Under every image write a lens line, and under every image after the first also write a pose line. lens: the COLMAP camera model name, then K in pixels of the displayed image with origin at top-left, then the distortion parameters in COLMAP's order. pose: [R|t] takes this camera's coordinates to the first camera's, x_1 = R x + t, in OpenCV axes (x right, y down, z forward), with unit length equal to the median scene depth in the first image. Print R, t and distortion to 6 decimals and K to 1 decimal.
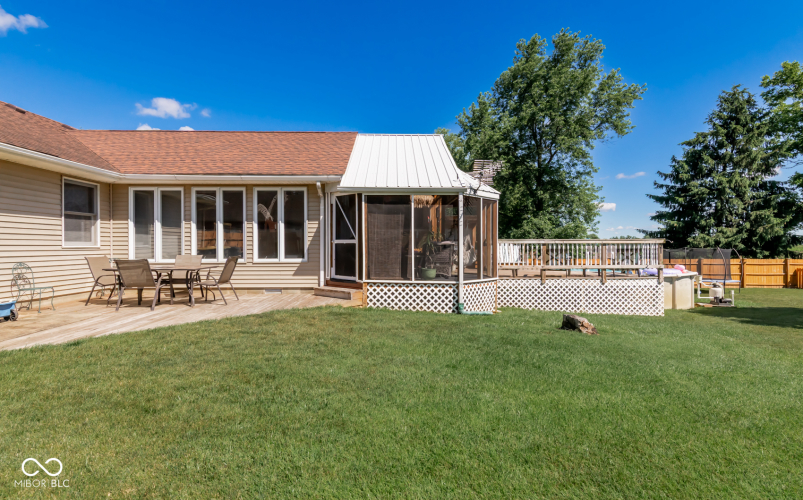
lens RADIAL K [[381.9, 0, 395.4], [0, 381.9, 254.7], [0, 0, 1]] dist [0.009587, -0.004900]
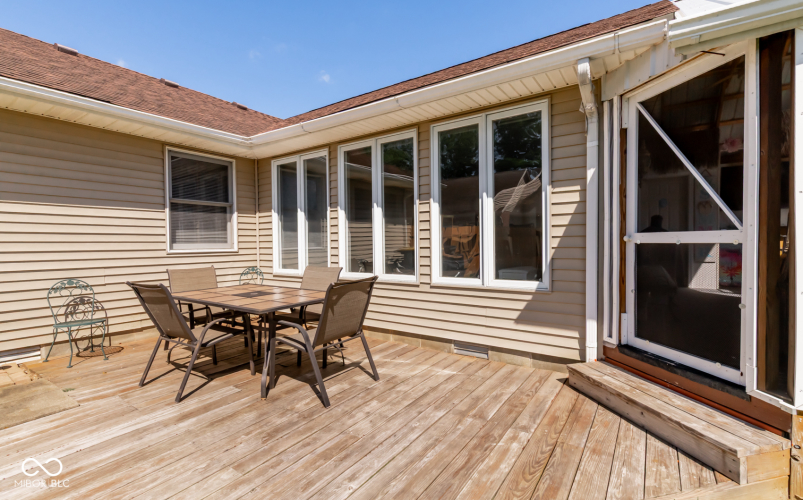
lens RADIAL K [[363.6, 0, 404.8], [0, 363.6, 250.1], [0, 0, 1]] dist [0.003829, -0.000400]
pose [[0.814343, 0.005337, -0.580360, -0.135857], [-0.005287, 0.999984, 0.001778, -0.023257], [0.580360, 0.001620, 0.814358, 0.612276]]
